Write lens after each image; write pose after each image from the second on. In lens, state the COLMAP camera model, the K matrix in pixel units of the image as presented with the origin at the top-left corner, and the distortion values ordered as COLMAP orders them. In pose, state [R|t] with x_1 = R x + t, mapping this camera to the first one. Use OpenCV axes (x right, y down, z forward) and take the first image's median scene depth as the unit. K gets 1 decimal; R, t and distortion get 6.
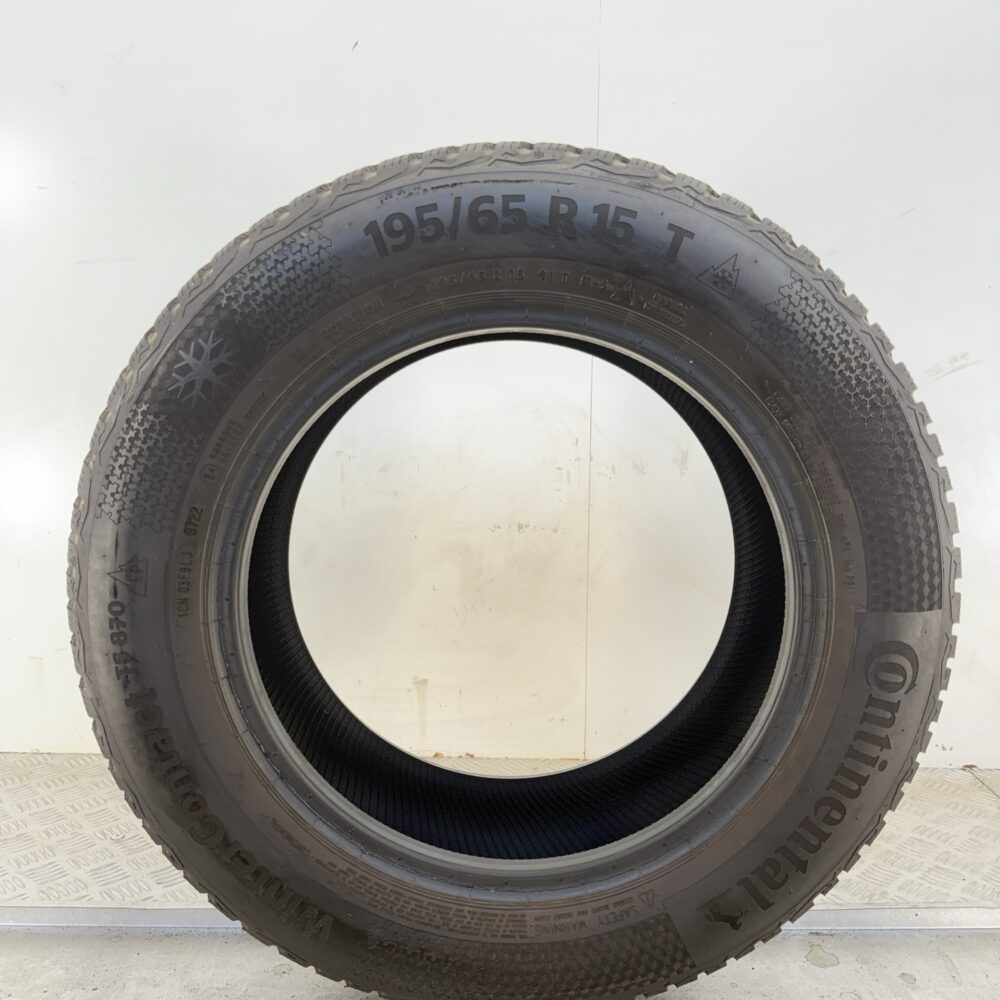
lens RADIAL K [[808.3, 0, 500.0], [0, 808.3, 500.0], [0, 0, 1]] dist [0.077816, -0.175991]
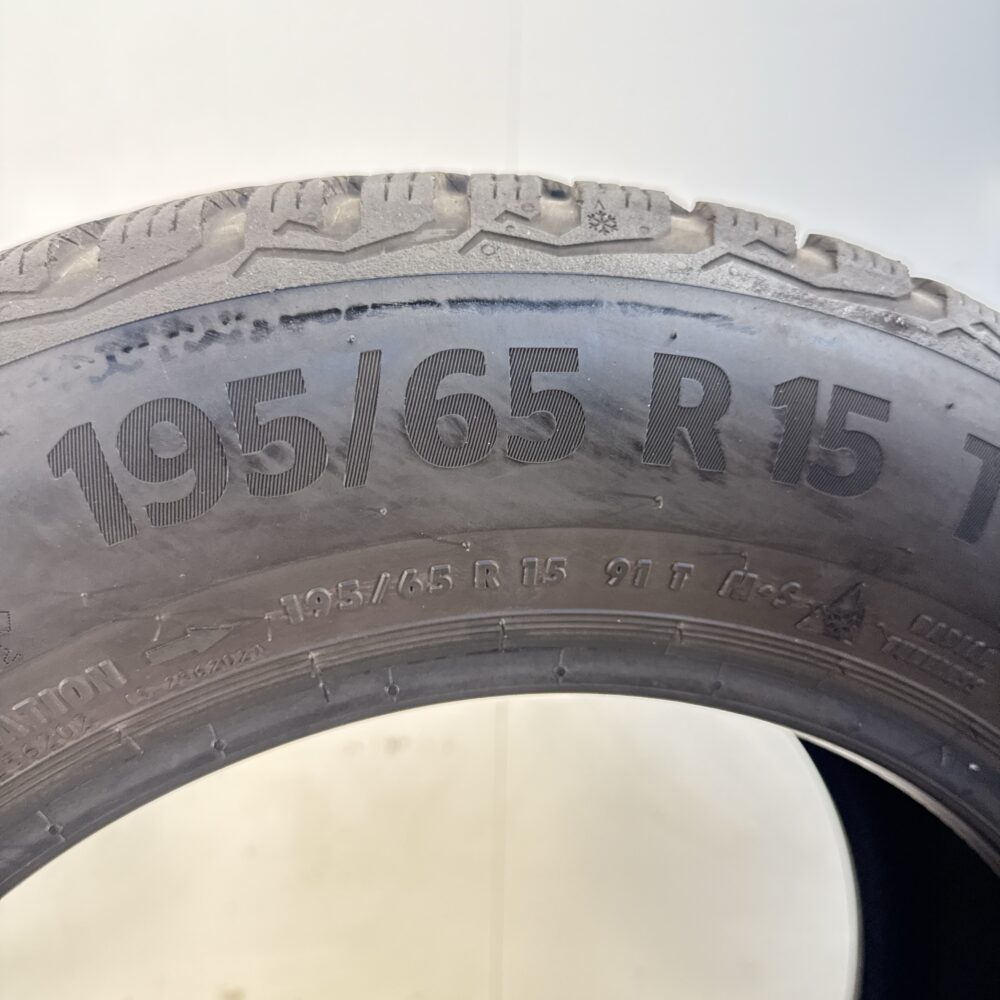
lens RADIAL K [[939.9, 0, 500.0], [0, 939.9, 500.0], [0, 0, 1]] dist [0.102153, -0.327881]
pose [[0.980888, -0.013776, 0.194083, -0.073934], [0.019070, 0.999495, -0.025434, -0.305297], [-0.193634, 0.028650, 0.980655, 0.638343]]
